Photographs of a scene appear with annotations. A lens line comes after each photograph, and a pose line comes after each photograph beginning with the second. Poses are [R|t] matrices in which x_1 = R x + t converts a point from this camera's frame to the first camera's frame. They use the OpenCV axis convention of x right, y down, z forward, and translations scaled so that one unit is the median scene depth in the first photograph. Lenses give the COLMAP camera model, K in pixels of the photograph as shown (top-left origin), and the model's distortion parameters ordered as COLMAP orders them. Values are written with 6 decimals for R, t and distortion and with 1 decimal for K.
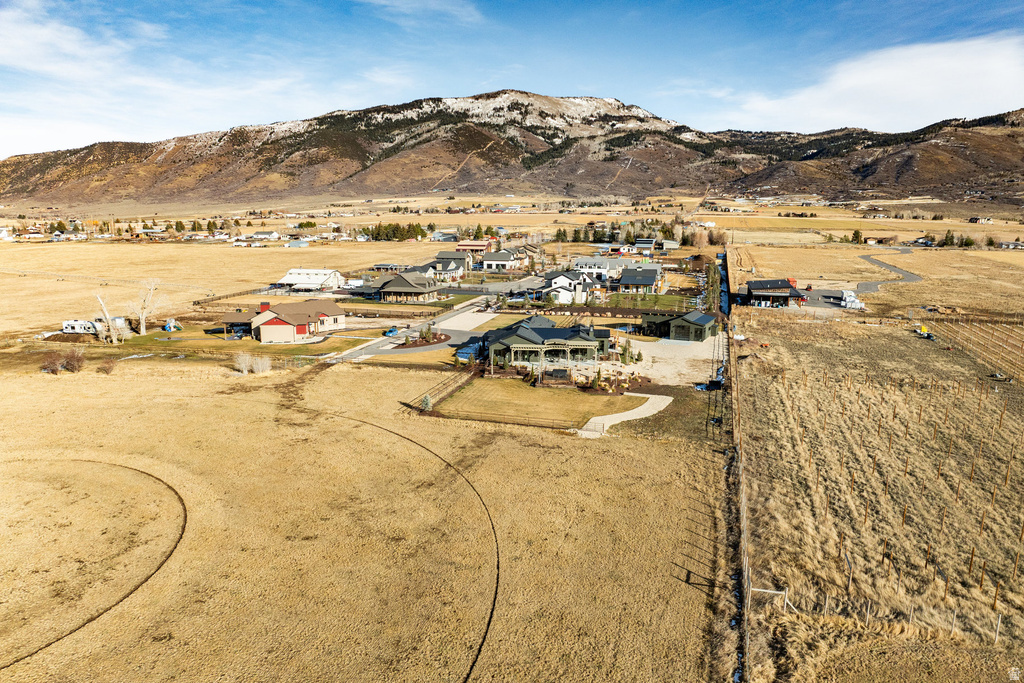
lens RADIAL K [[721.9, 0, 514.8], [0, 721.9, 384.8], [0, 0, 1]] dist [-0.053425, 0.026645]
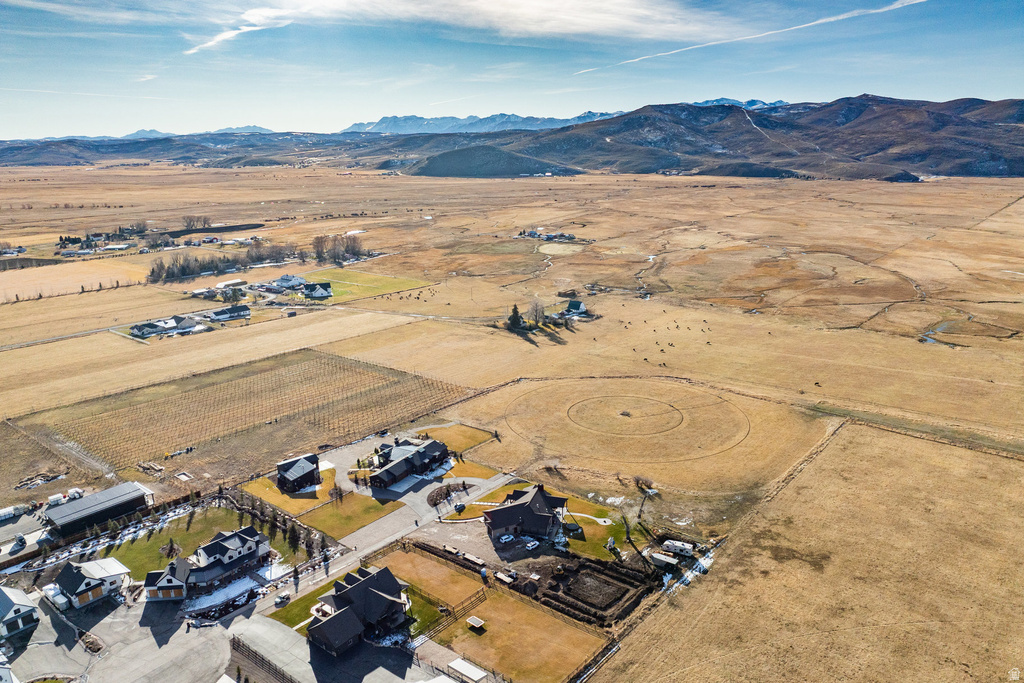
lens RADIAL K [[733.4, 0, 517.3], [0, 733.4, 362.8], [0, 0, 1]] dist [-0.040637, 0.005354]
pose [[-0.919962, -0.105082, 0.377661, -0.039985], [0.099060, 0.869818, 0.483326, -0.050887], [-0.379285, 0.482052, -0.789790, 0.098410]]
